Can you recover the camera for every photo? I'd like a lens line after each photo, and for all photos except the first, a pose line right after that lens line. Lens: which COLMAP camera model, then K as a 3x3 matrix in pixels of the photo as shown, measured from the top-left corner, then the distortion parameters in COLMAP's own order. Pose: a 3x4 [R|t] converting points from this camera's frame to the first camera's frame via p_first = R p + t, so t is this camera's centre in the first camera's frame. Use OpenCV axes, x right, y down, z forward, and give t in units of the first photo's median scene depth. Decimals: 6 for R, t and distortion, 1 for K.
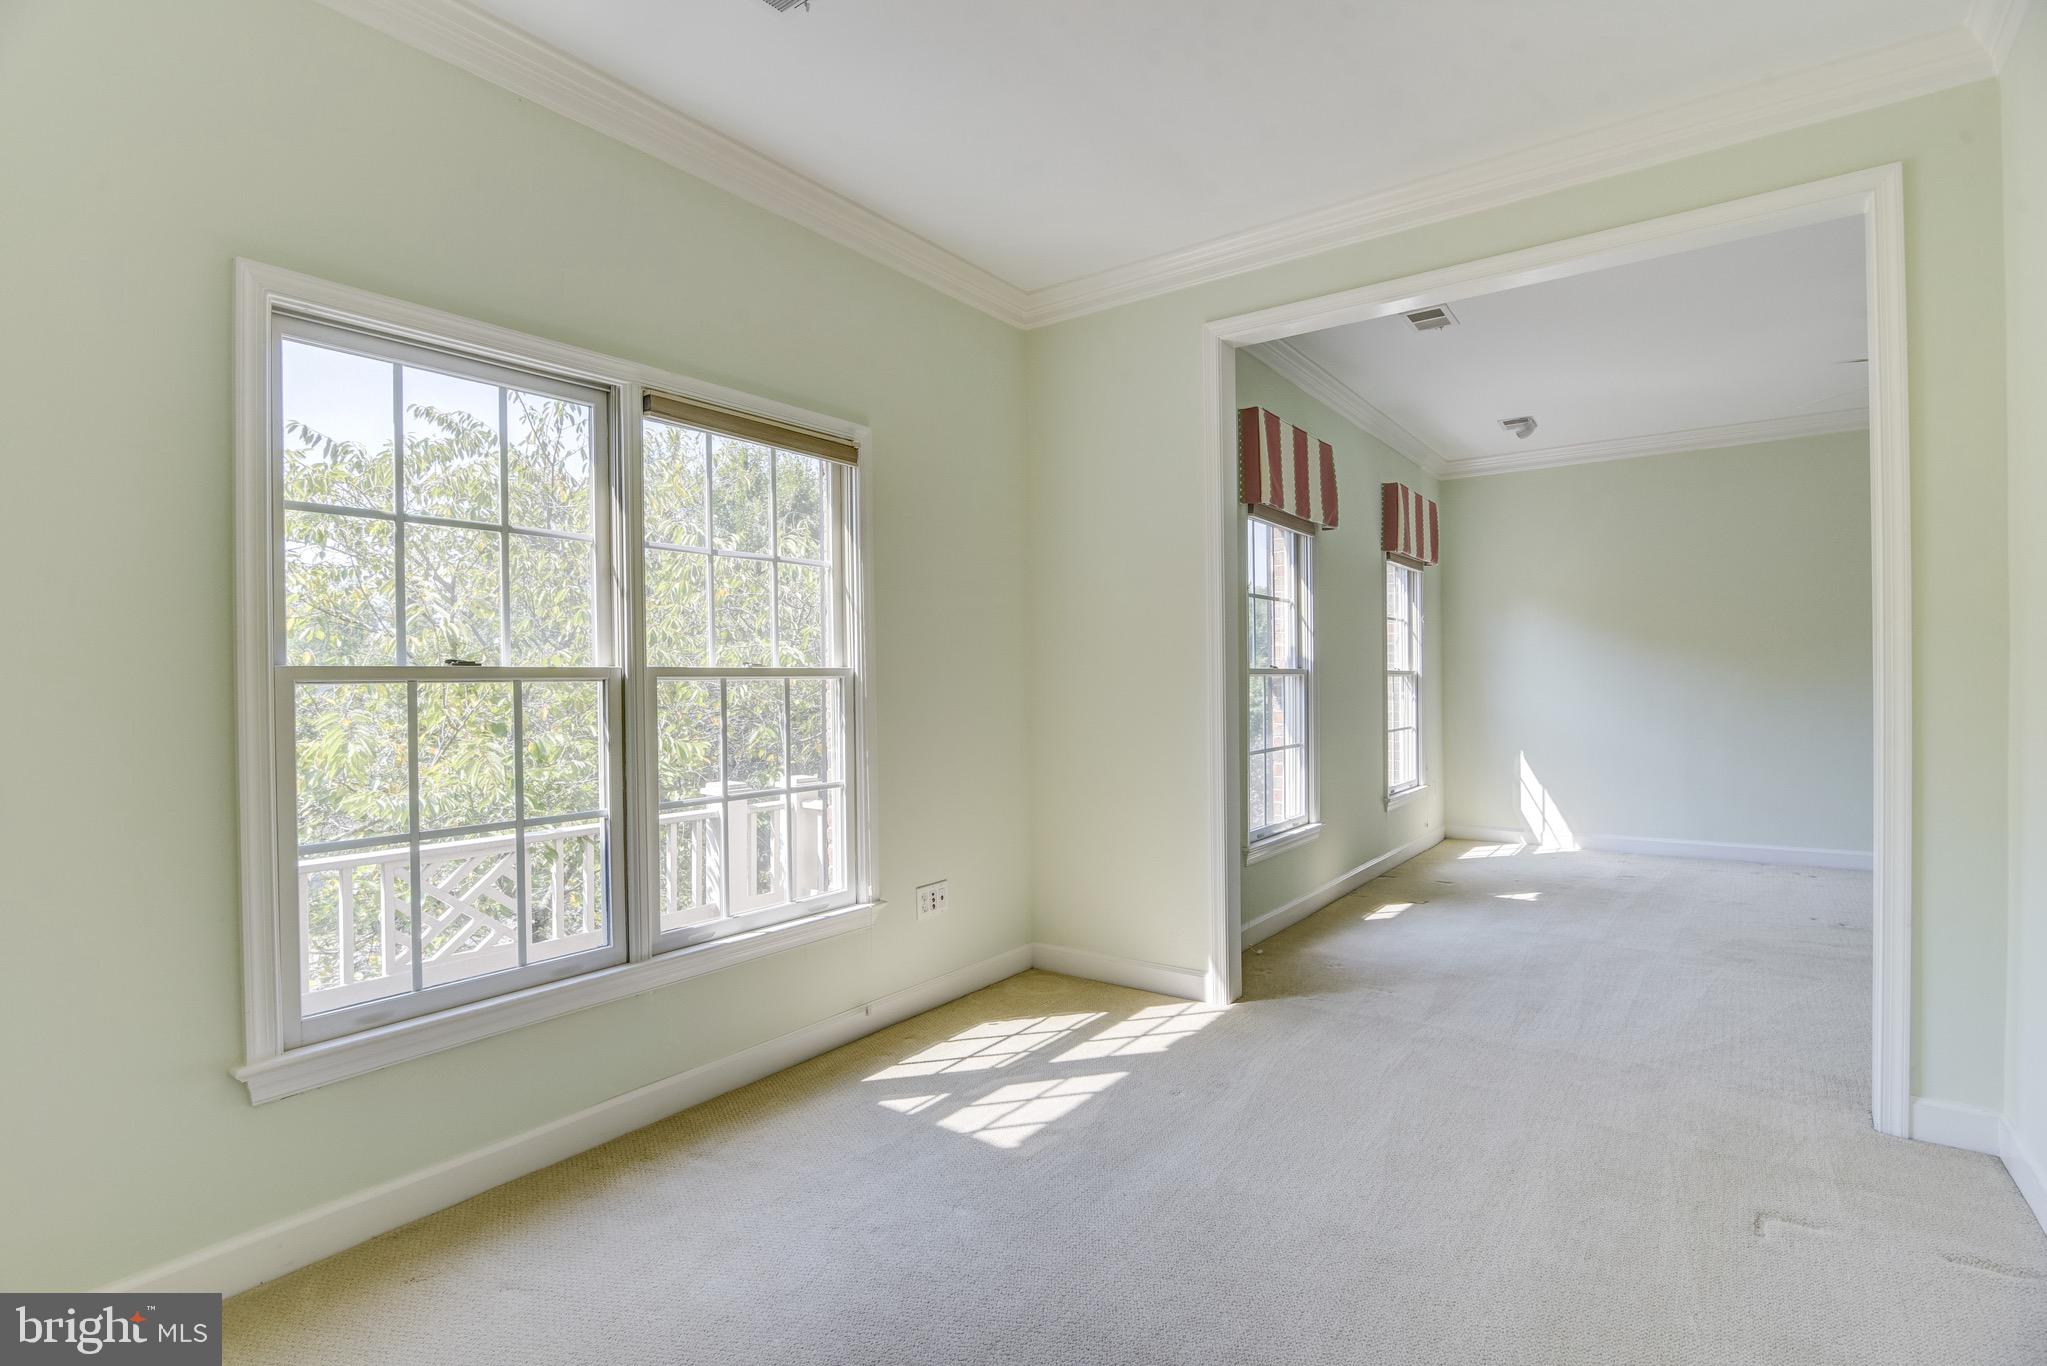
lens RADIAL K [[994.7, 0, 1019.6], [0, 994.7, 684.7], [0, 0, 1]] dist [-0.017979, 0.000092]
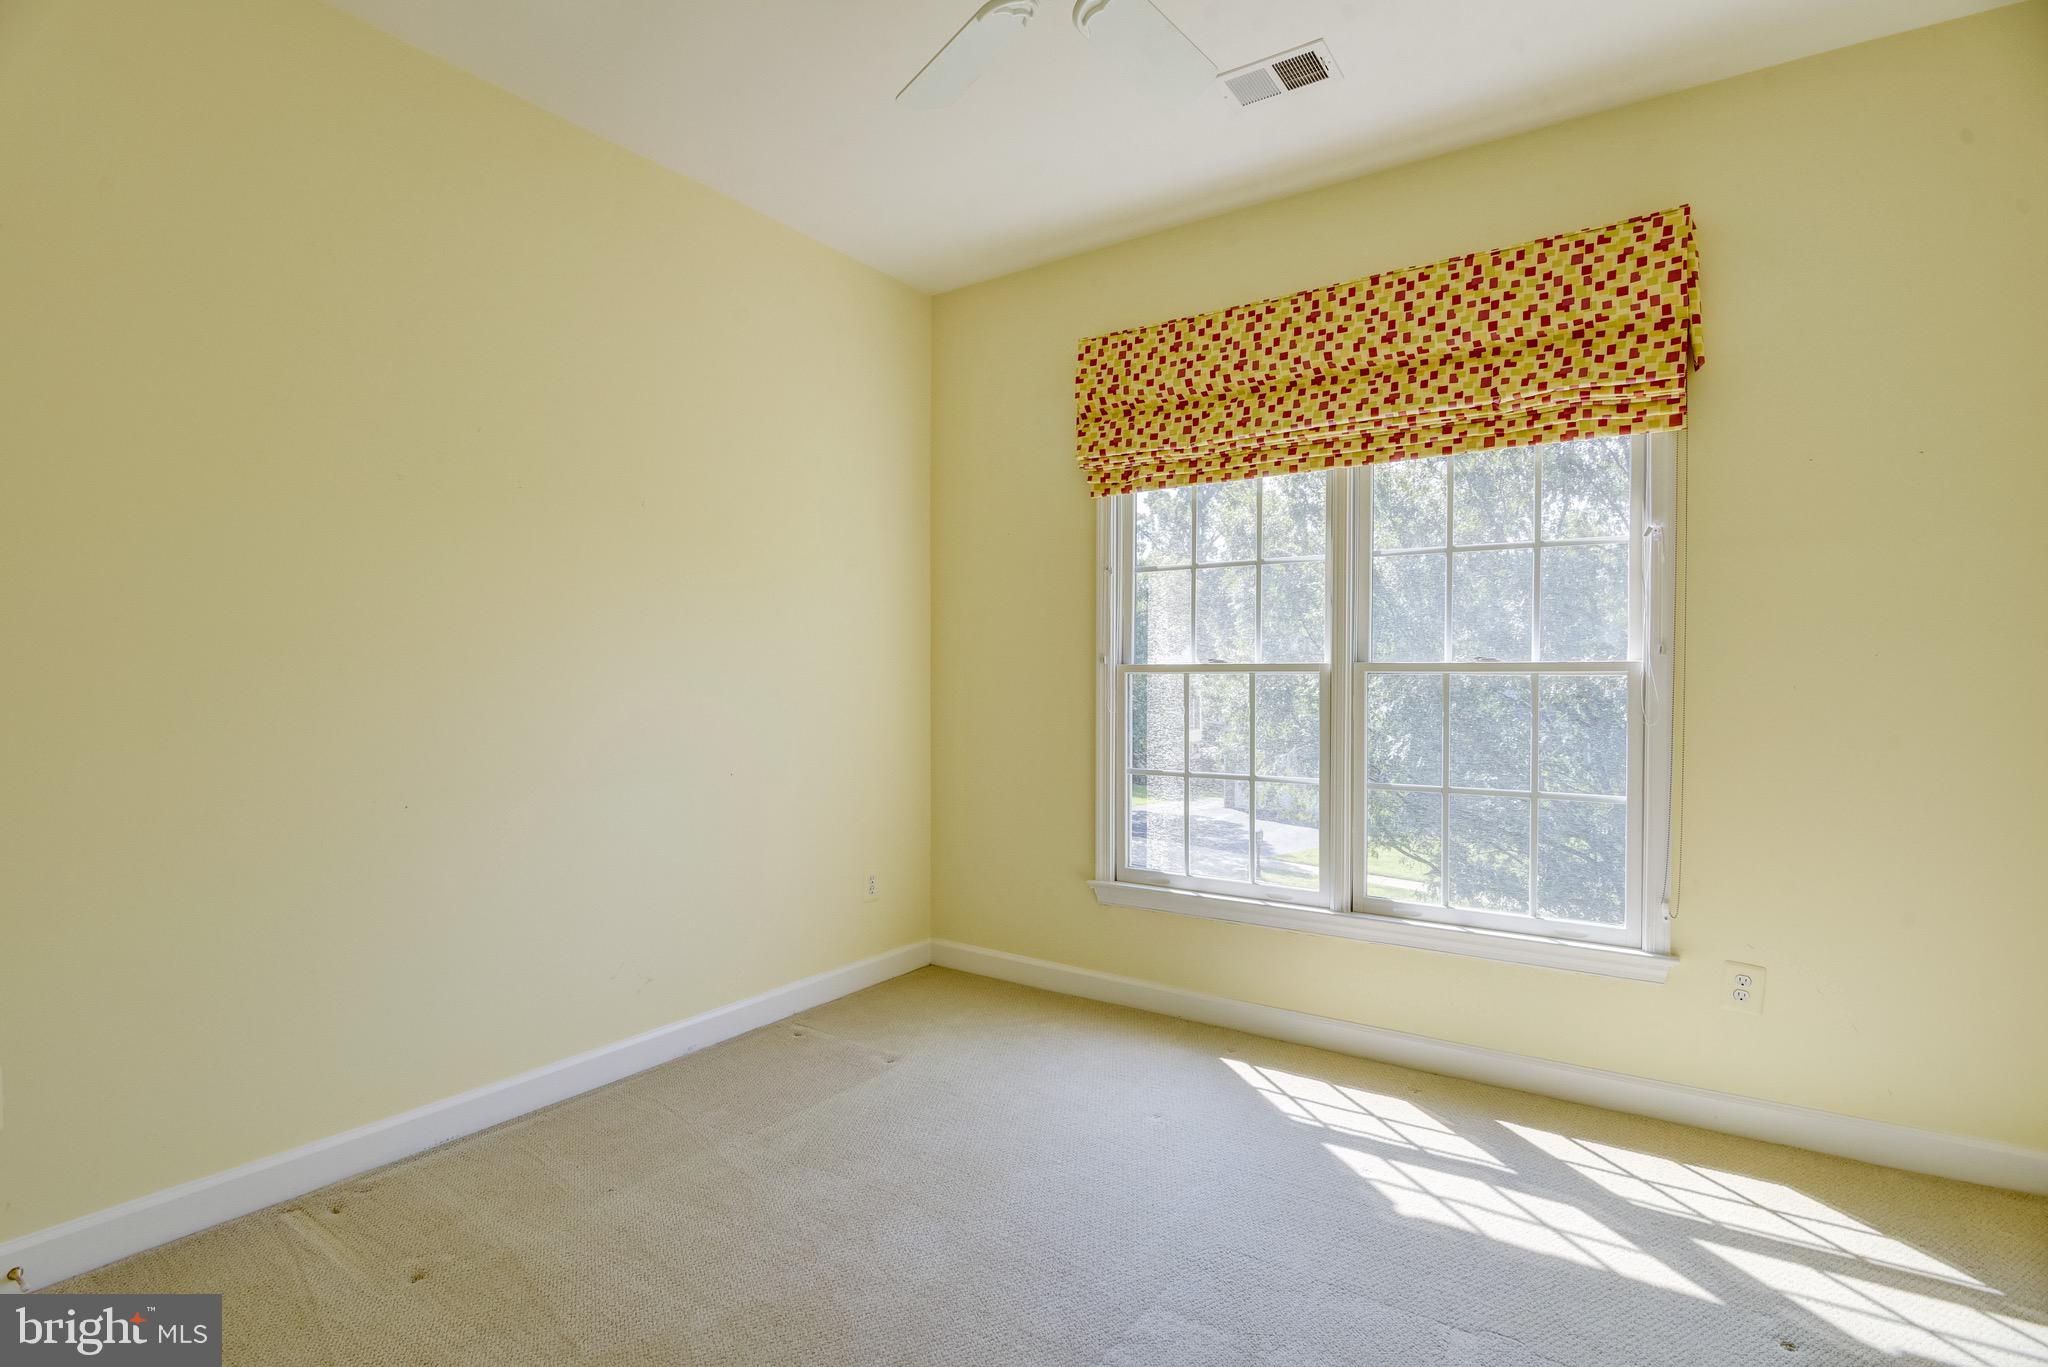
lens RADIAL K [[995.2, 0, 1017.3], [0, 995.2, 677.6], [0, 0, 1]] dist [-0.017979, 0.000092]
pose [[0.010916, 0.009802, -0.999892, 0.743915], [-0.004200, 0.999944, 0.009756, -0.009173], [0.999932, 0.004093, 0.010957, 0.567694]]
